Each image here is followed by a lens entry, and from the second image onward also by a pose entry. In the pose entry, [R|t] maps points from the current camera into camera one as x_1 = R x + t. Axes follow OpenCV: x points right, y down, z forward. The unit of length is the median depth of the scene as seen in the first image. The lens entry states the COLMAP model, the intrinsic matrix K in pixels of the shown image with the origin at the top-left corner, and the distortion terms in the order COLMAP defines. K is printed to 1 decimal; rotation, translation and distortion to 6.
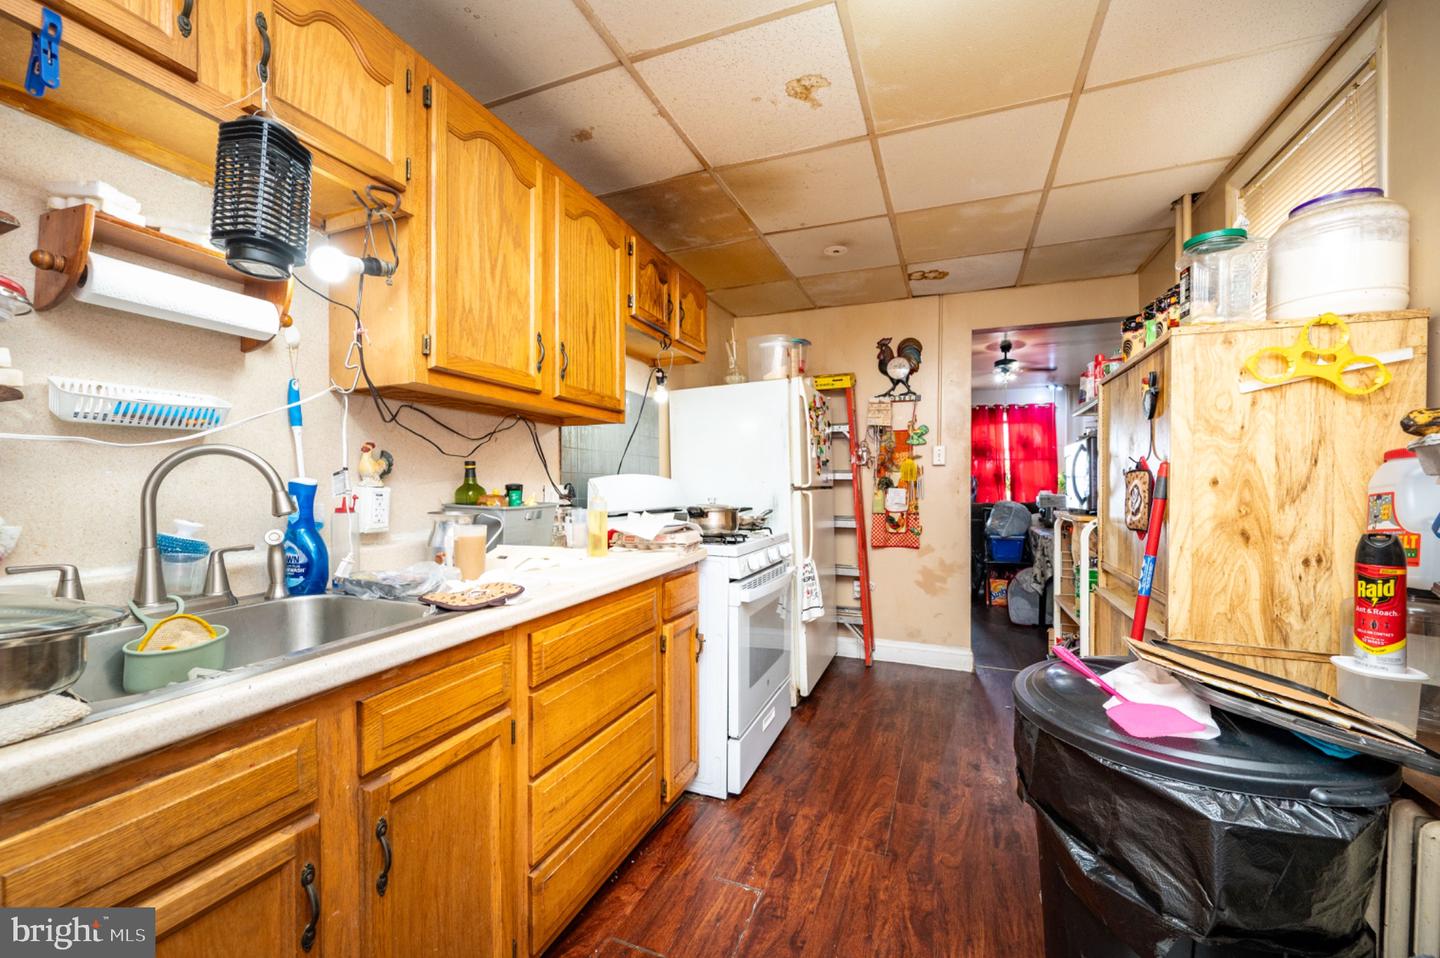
lens RADIAL K [[583.8, 0, 718.6], [0, 583.8, 485.3], [0, 0, 1]] dist [0.000193, 0.000016]
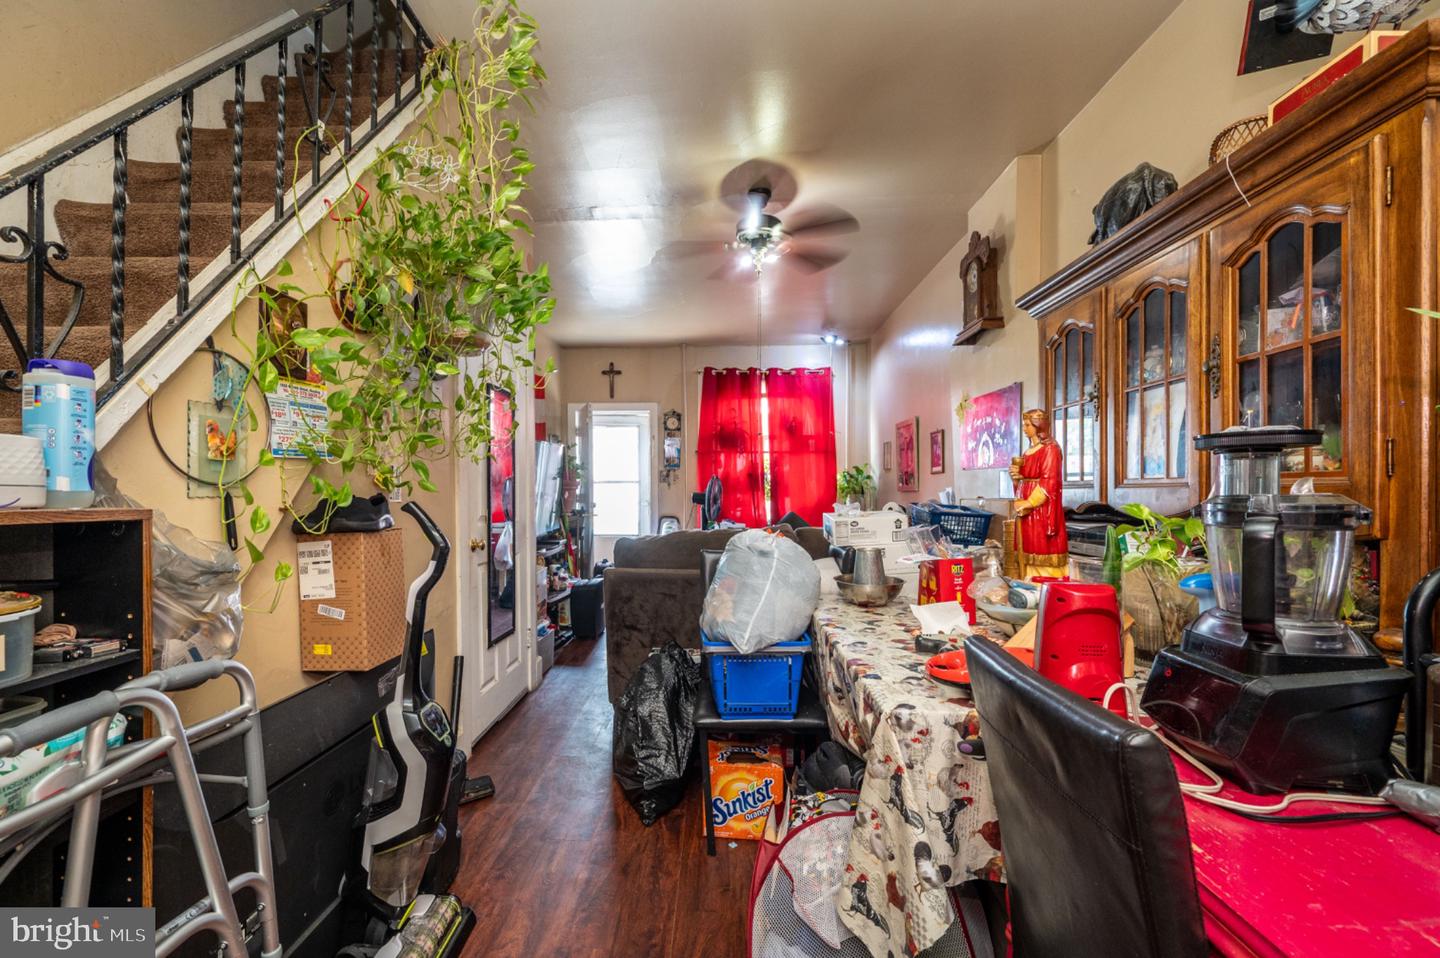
lens RADIAL K [[622.2, 0, 718.9], [0, 622.2, 487.0], [0, 0, 1]] dist [-0.000247, -0.000670]
pose [[0.929669, 0.005679, 0.368353, 0.196576], [-0.001505, 0.999931, -0.011615, 0.001826], [-0.368394, 0.010244, 0.929613, 0.389084]]
